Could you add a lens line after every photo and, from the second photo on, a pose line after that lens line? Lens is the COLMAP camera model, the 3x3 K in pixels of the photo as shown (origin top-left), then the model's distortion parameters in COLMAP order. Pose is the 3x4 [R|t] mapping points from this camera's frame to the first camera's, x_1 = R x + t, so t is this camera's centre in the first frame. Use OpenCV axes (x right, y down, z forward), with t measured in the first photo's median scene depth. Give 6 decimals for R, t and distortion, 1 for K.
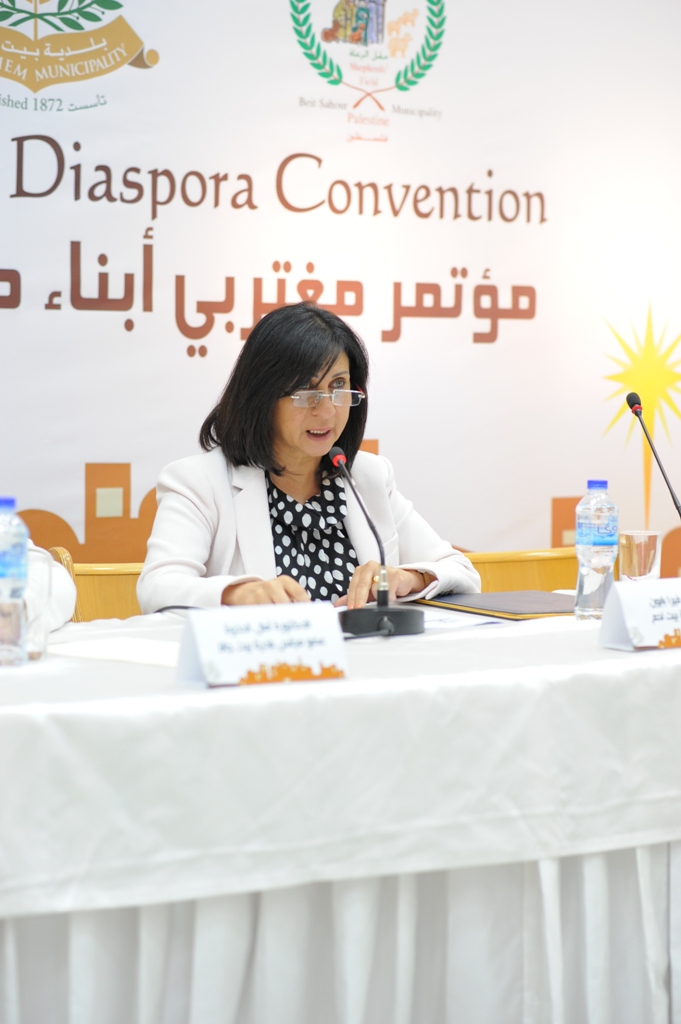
lens RADIAL K [[2447.0, 0, 342.3], [0, 2447.0, 518.2], [0, 0, 1]] dist [0.082175, 0.000000]
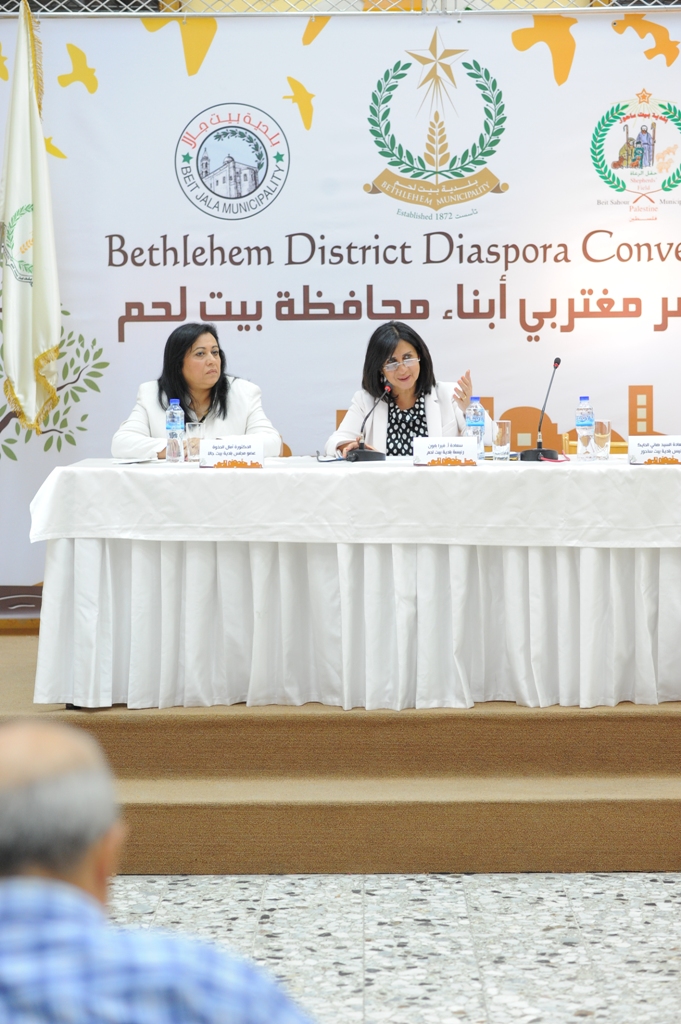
lens RADIAL K [[2447.0, 0, 341.1], [0, 2447.0, 503.7], [0, 0, 1]] dist [0.082175, 0.000000]
pose [[0.809264, 0.024294, -0.586943, 0.961817], [-0.022706, 0.999691, 0.010072, 0.045140], [0.587007, 0.005176, 0.809566, -0.639663]]
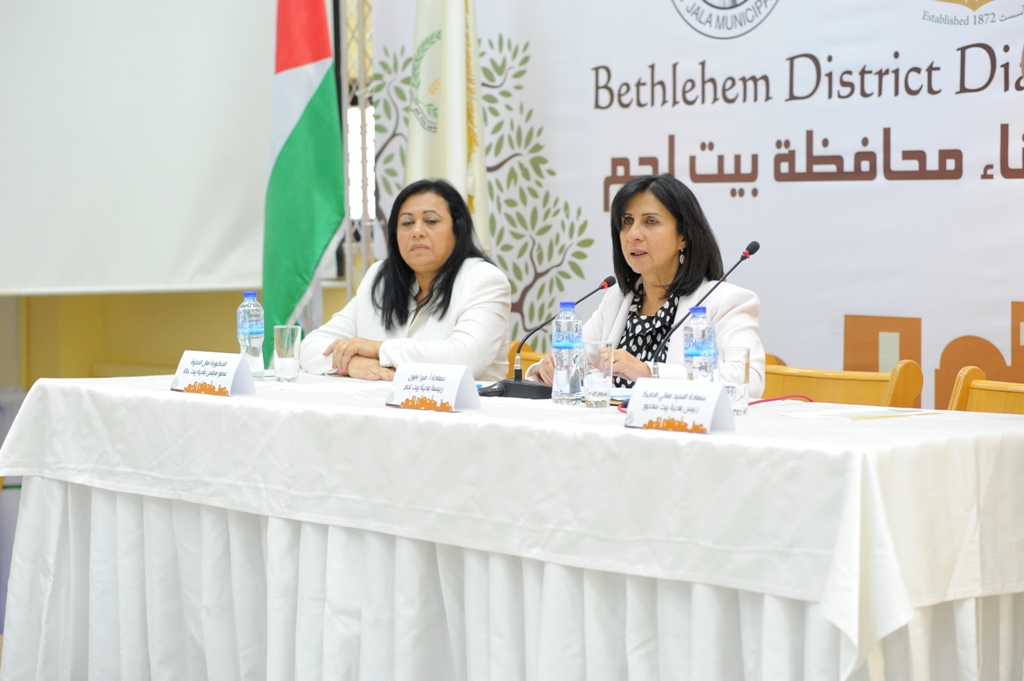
lens RADIAL K [[2447.0, 0, 515.0], [0, 2447.0, 331.1], [0, 0, 1]] dist [0.082175, 0.000000]
pose [[0.185023, 0.037295, -0.982026, 1.070645], [-0.061492, 0.997761, 0.026307, -0.024742], [0.980808, 0.055520, 0.186902, 0.520459]]
